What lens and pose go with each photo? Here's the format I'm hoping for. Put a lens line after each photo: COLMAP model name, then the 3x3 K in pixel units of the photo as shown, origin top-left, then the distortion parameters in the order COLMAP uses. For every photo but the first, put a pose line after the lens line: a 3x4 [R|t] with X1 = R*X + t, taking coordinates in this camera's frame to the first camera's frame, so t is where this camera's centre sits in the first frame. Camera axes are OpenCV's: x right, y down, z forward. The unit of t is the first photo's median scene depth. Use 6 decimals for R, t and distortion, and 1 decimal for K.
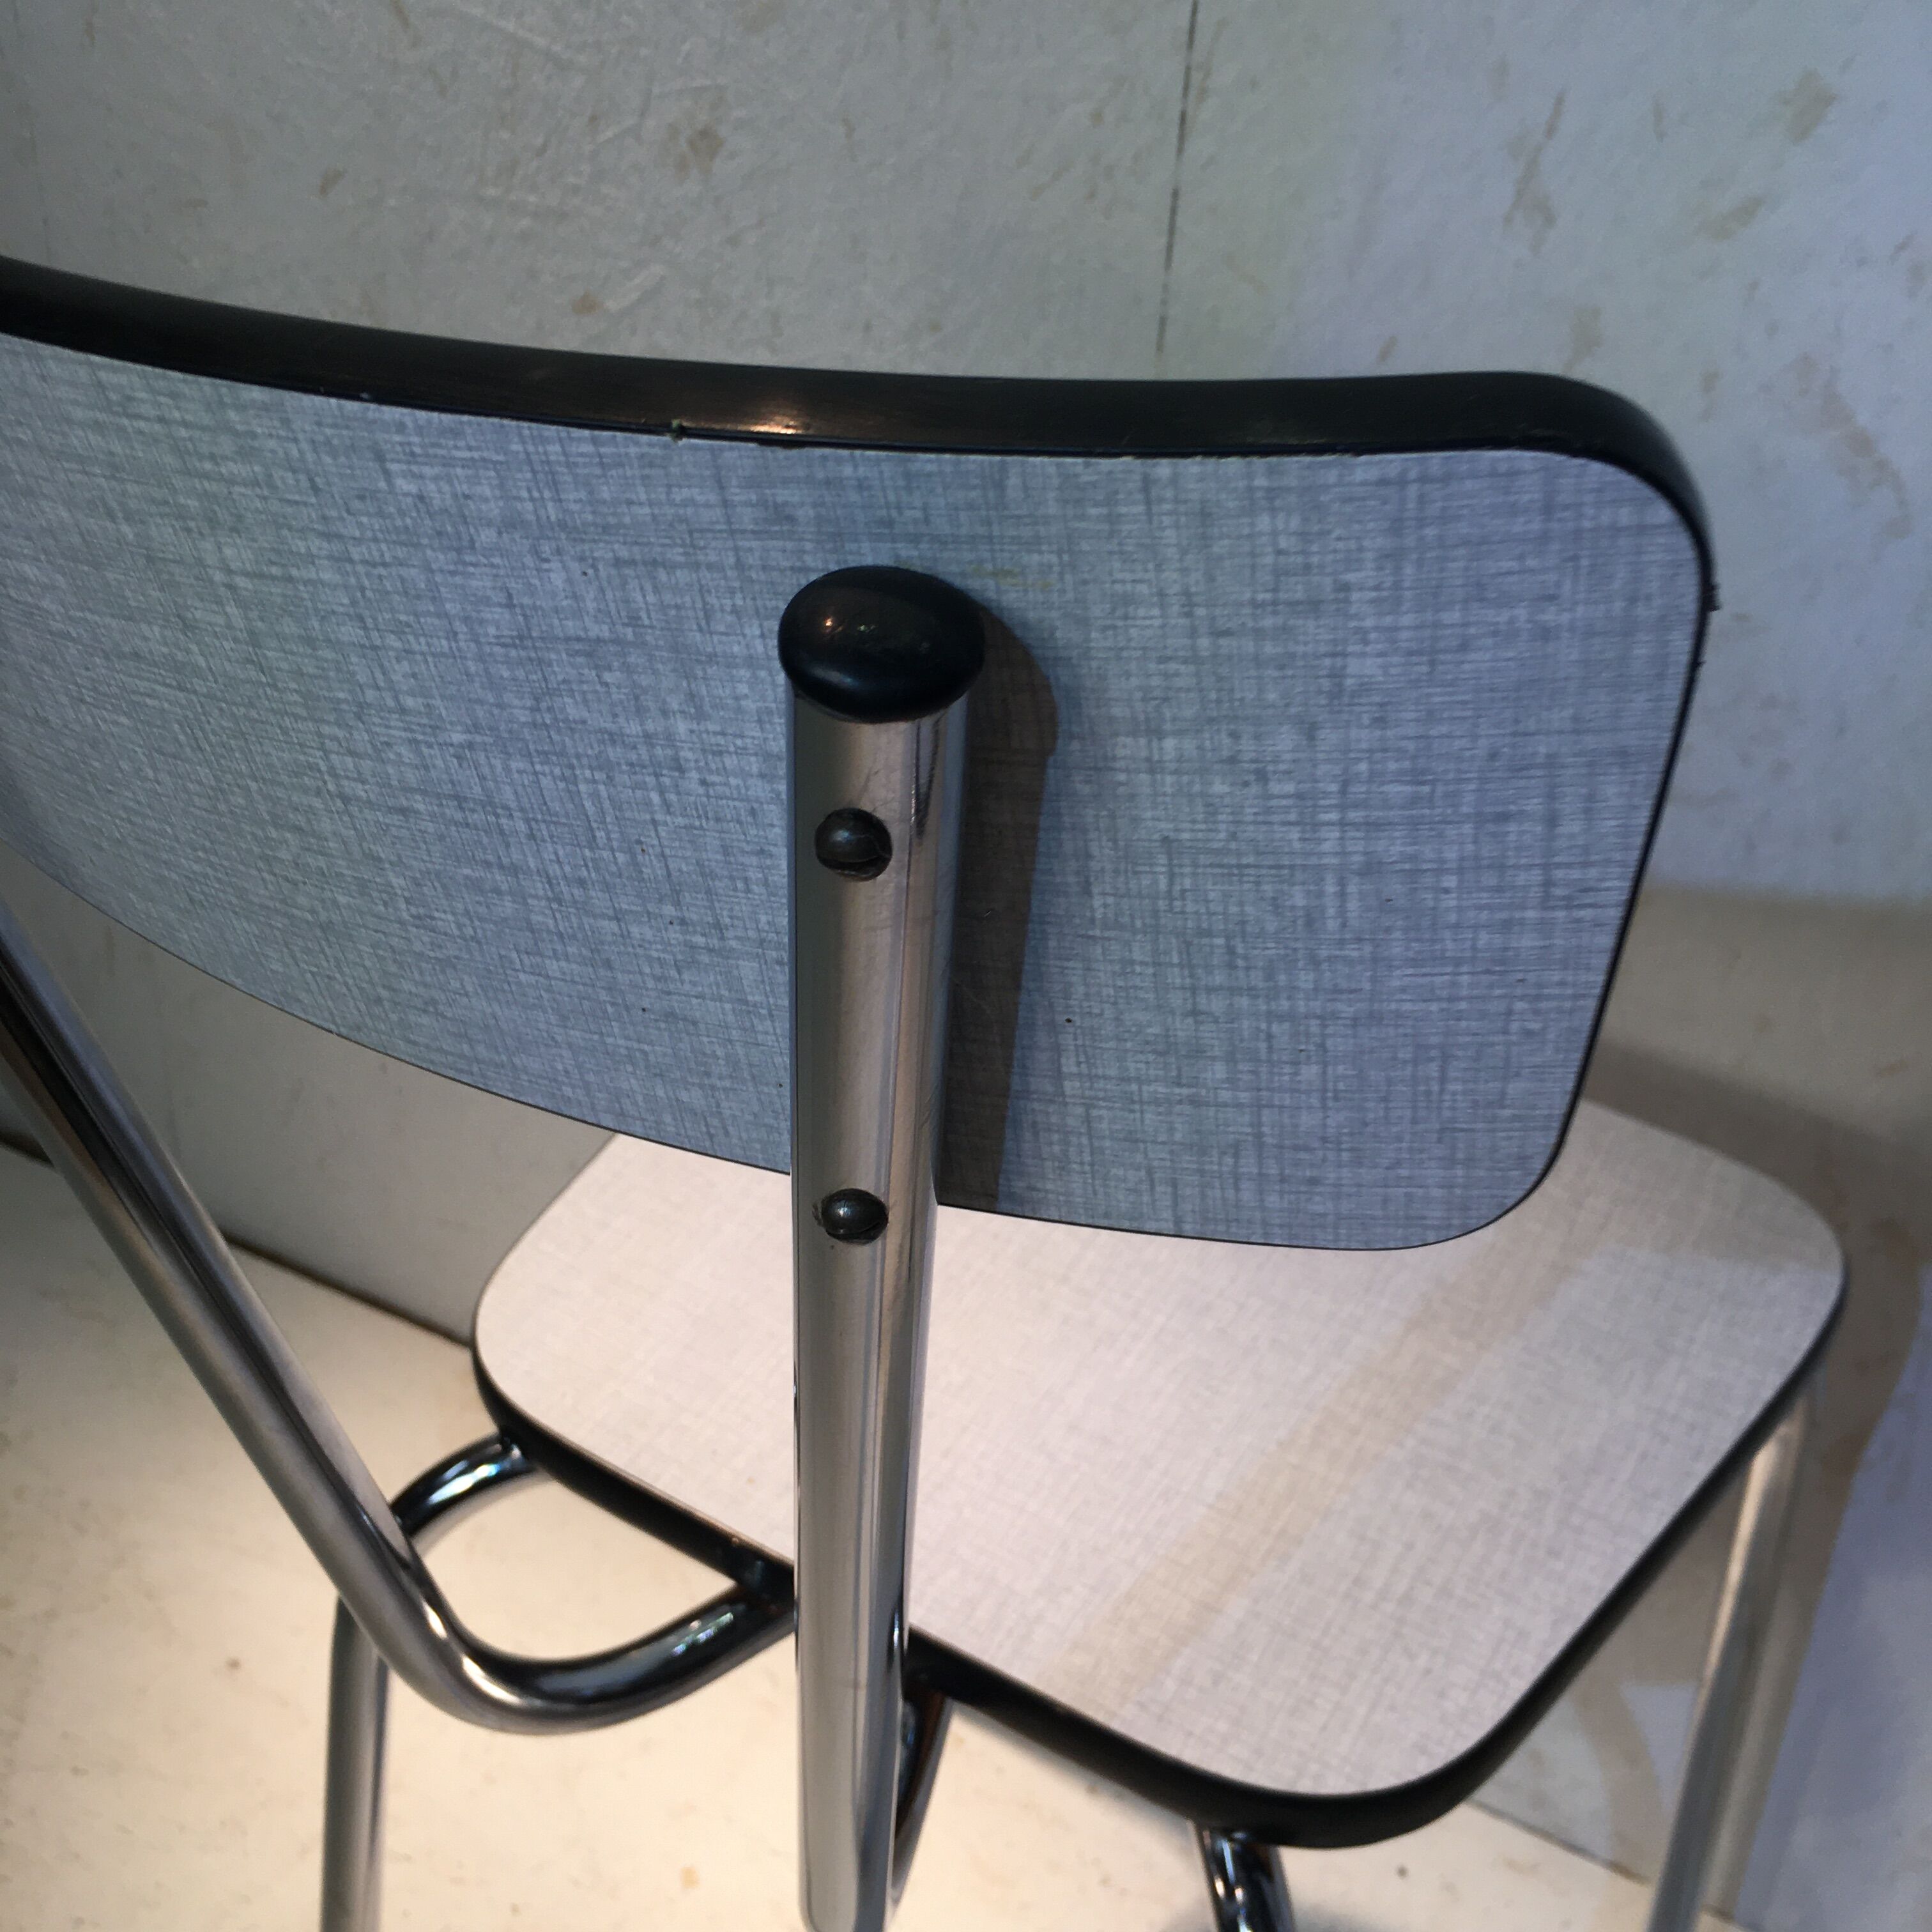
lens RADIAL K [[2262.0, 0, 937.7], [0, 2262.0, 987.7], [0, 0, 1]] dist [0.041621, 0.021624]
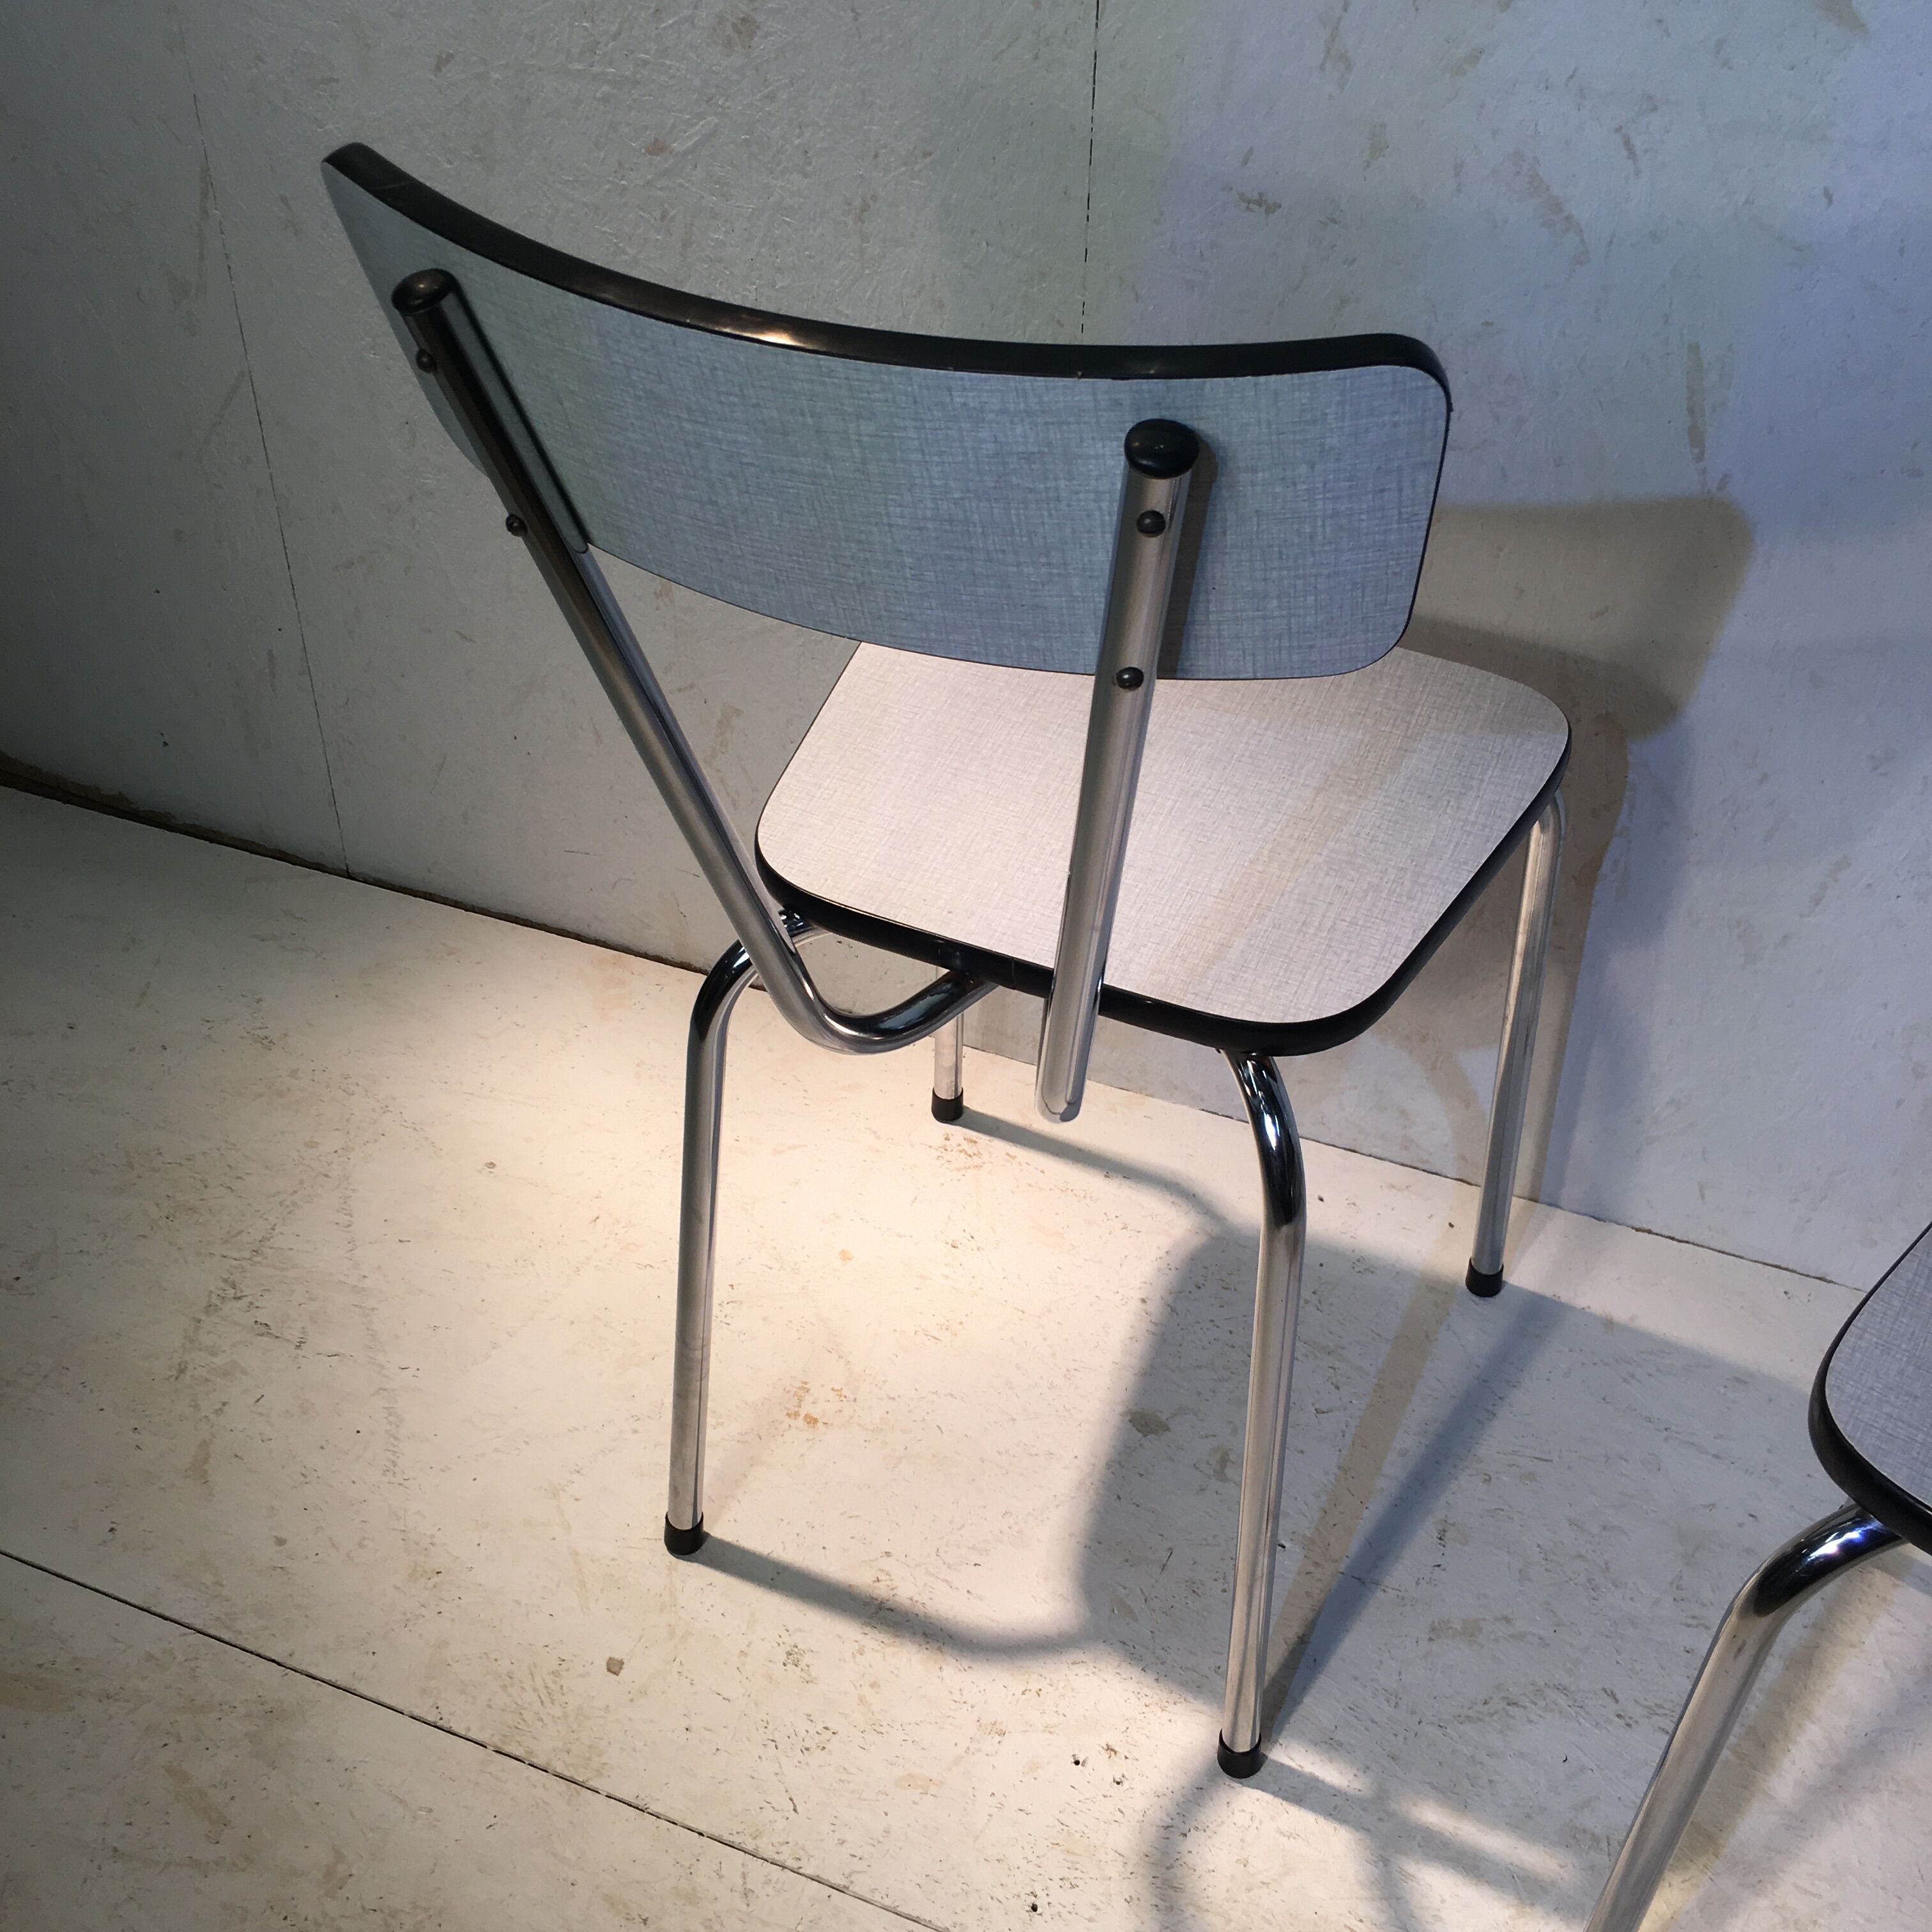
lens RADIAL K [[2178.6, 0, 965.7], [0, 2178.6, 975.0], [0, 0, 1]] dist [0.054482, -0.068778]
pose [[0.991625, -0.107911, 0.070958, -0.425998], [0.096729, 0.984606, 0.145583, 0.056973], [-0.085575, -0.137500, 0.986798, -1.397013]]
